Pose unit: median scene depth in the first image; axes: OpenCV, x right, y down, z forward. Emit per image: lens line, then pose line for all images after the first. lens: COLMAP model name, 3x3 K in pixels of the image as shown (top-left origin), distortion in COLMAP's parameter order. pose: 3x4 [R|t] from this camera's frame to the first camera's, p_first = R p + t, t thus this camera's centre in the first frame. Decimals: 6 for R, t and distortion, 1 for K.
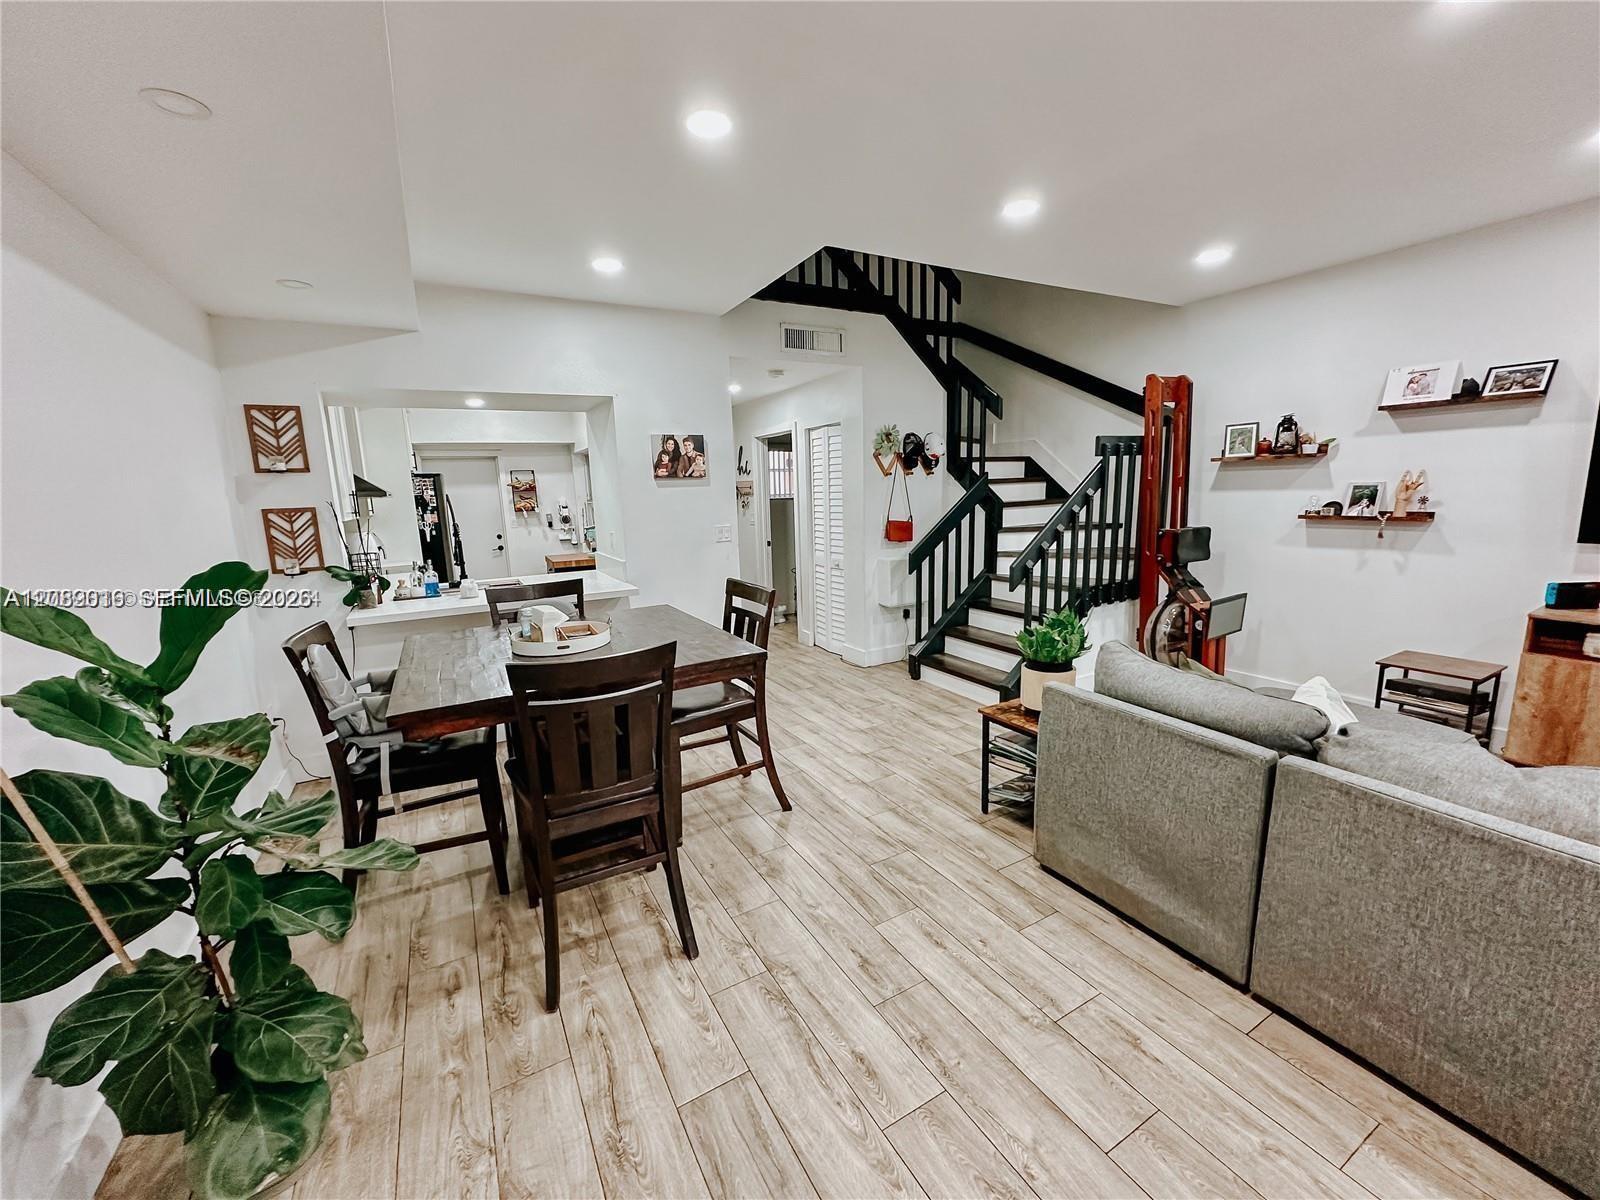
lens RADIAL K [[639.9, 0, 796.9], [0, 639.9, 599.0], [0, 0, 1]] dist [-0.001542, -0.000007]
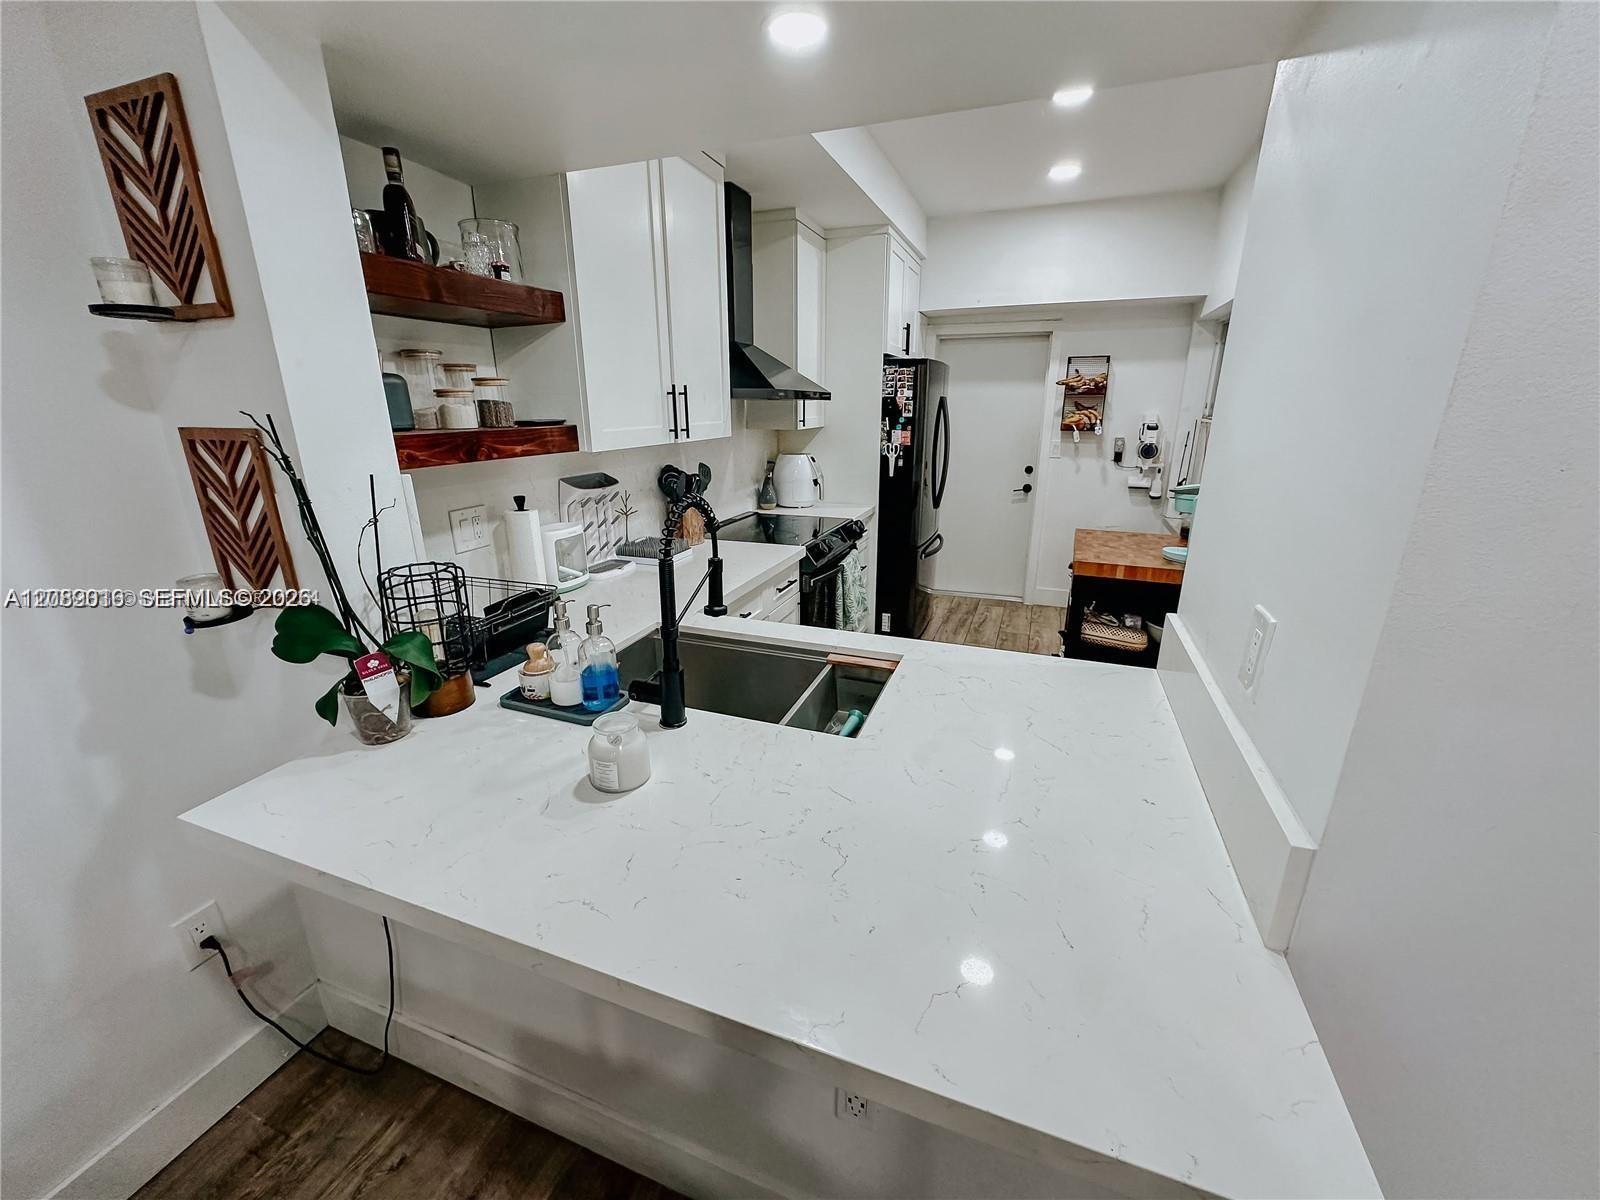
lens RADIAL K [[639.9, 0, 798.3], [0, 639.9, 594.1], [0, 0, 1]] dist [-0.001542, -0.000007]
pose [[0.646975, 0.249350, -0.720588, -0.138397], [-0.148673, 0.968134, 0.201525, -0.074031], [0.747877, -0.023250, 0.663431, 0.432218]]
